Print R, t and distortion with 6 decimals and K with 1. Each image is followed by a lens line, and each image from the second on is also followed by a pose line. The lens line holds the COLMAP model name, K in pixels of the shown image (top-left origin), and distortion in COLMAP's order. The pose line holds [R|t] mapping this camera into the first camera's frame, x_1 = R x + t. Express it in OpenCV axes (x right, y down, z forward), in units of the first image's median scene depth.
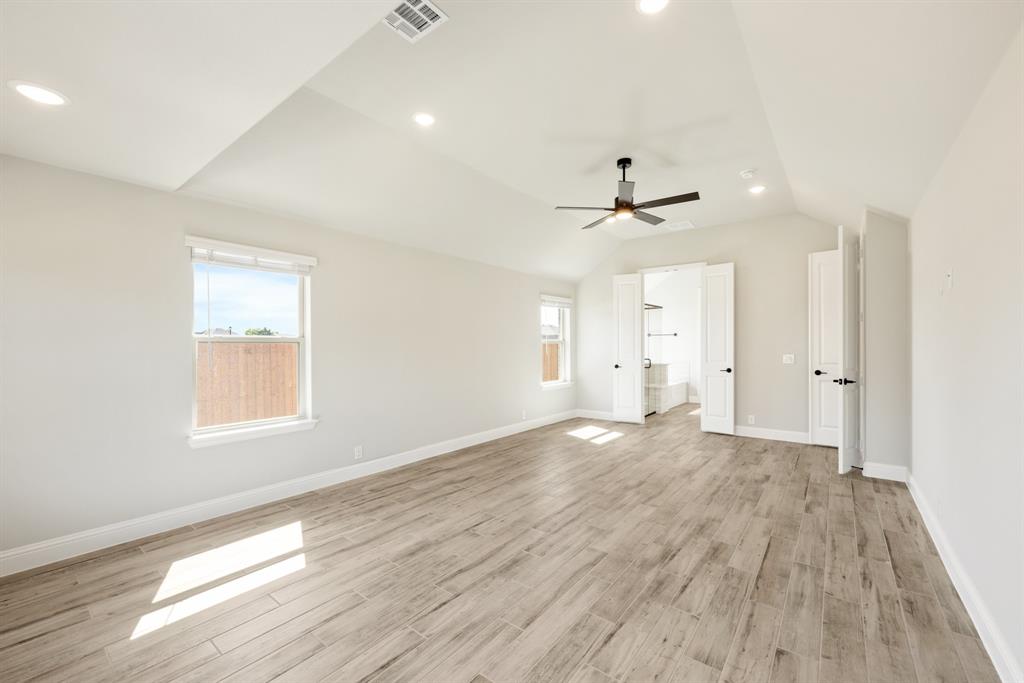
lens RADIAL K [[419.2, 0, 514.6], [0, 419.2, 343.7], [0, 0, 1]] dist [-0.002150, -0.001308]
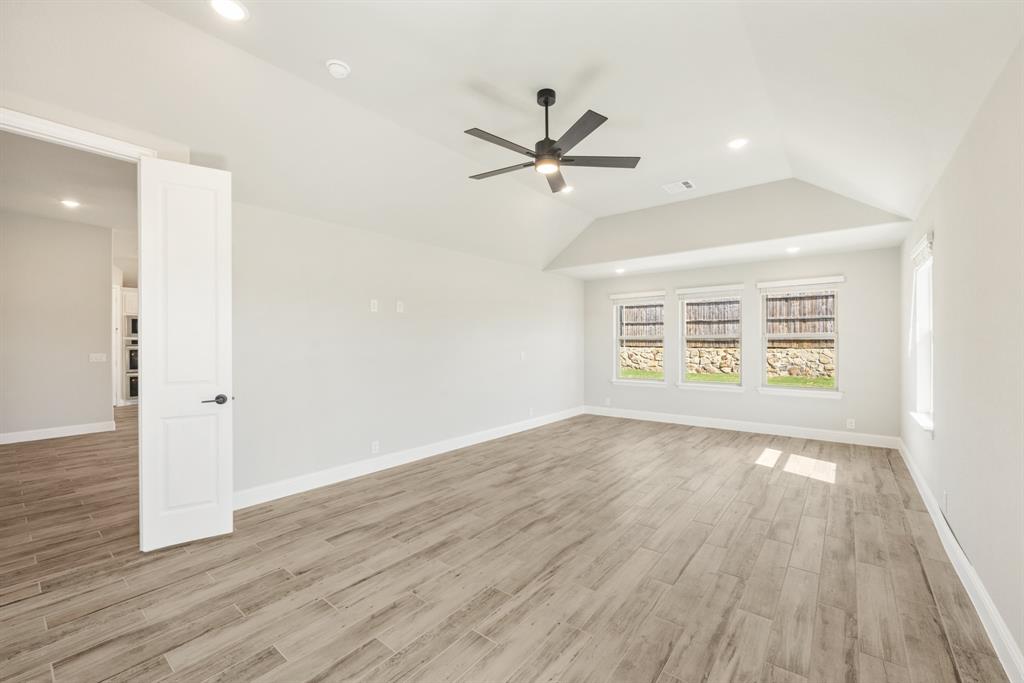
lens RADIAL K [[419.2, 0, 519.7], [0, 419.2, 340.8], [0, 0, 1]] dist [-0.002150, -0.001308]
pose [[-0.999927, 0.009271, 0.007810, 0.350293], [0.009238, 0.999949, -0.004186, 0.004258], [-0.007848, -0.004113, -0.999961, 1.994926]]
